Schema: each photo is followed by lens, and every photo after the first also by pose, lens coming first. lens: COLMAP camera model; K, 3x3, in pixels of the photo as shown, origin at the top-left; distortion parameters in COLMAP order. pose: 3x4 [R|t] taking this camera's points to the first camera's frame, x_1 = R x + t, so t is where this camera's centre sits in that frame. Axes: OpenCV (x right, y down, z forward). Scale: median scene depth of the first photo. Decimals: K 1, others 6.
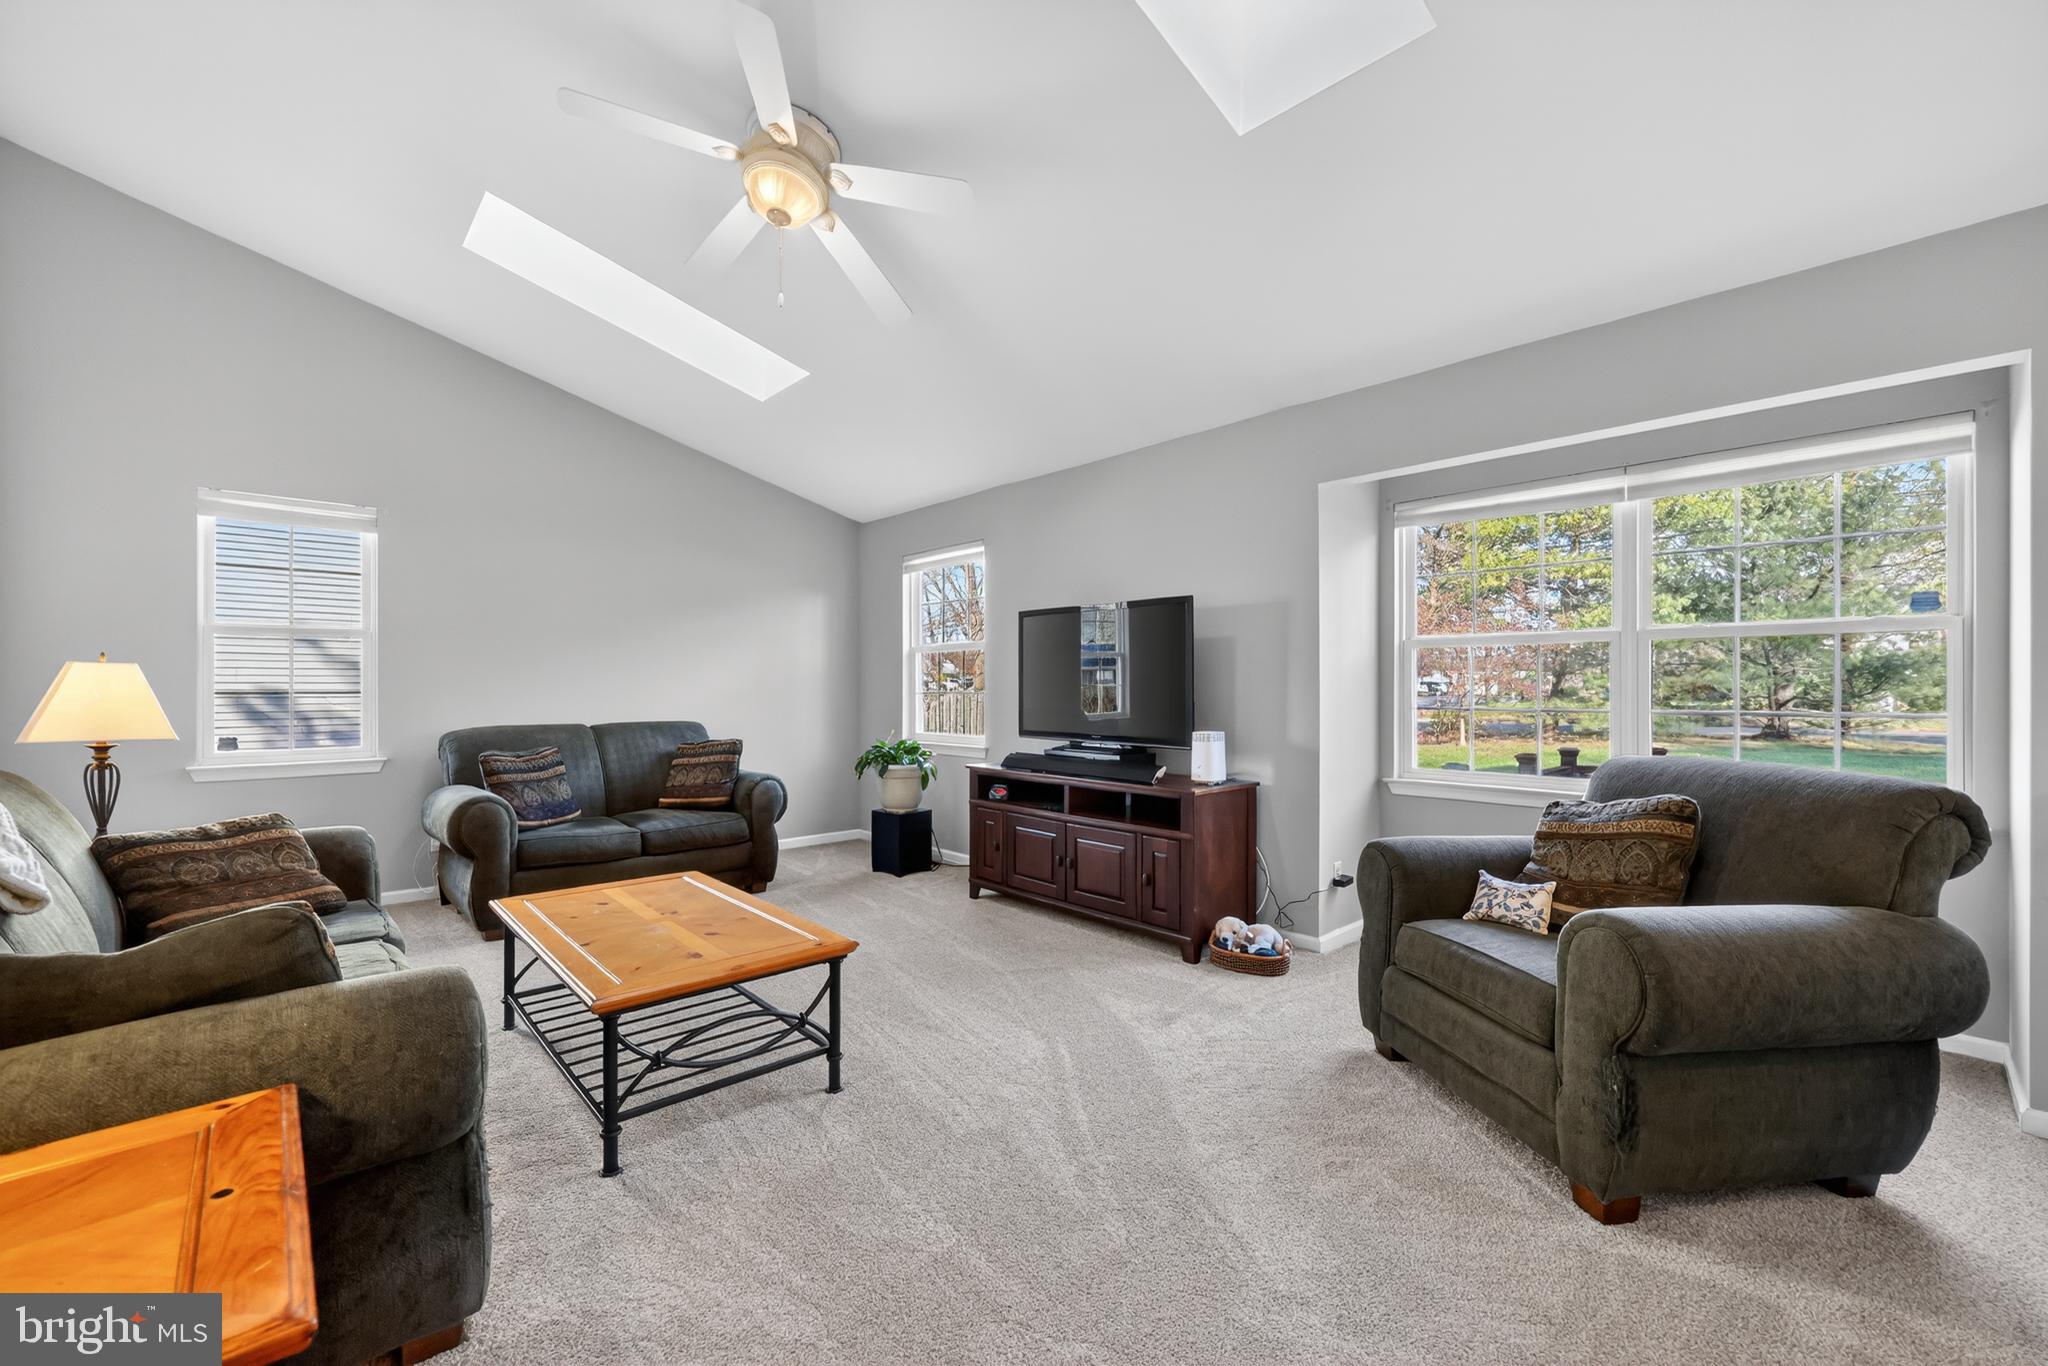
lens RADIAL K [[825.7, 0, 1013.0], [0, 825.7, 688.6], [0, 0, 1]] dist [0.000345, 0.000056]
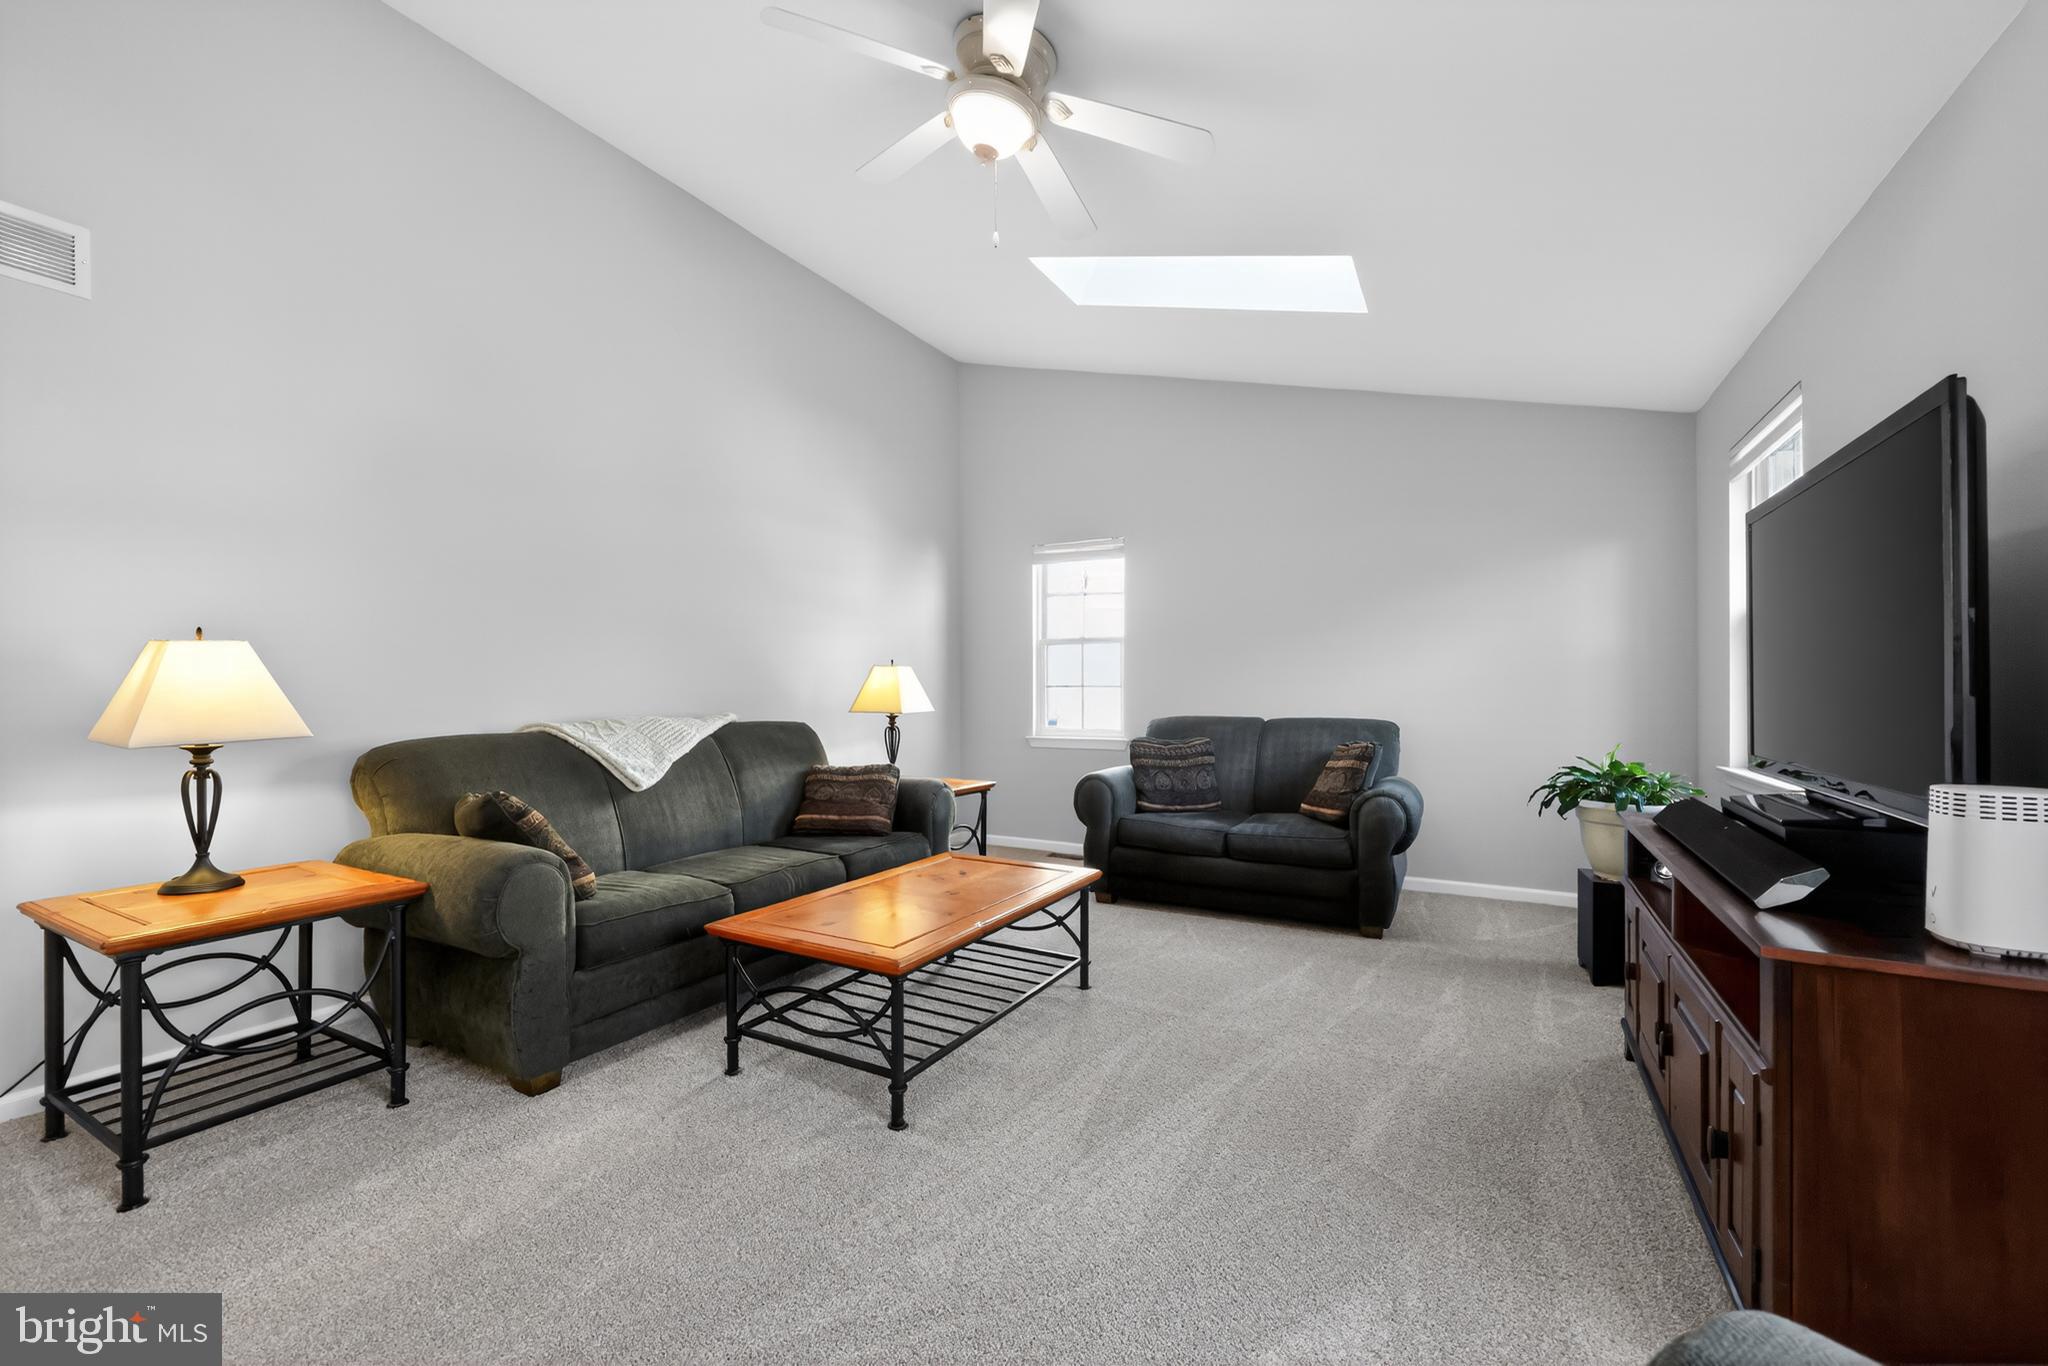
lens RADIAL K [[825.7, 0, 1013.0], [0, 825.7, 688.6], [0, 0, 1]] dist [0.000345, 0.000056]
pose [[0.309922, -0.005885, -0.950744, 0.373922], [0.001588, 0.999983, -0.005672, 0.015433], [0.950761, 0.000249, 0.309926, 0.484043]]
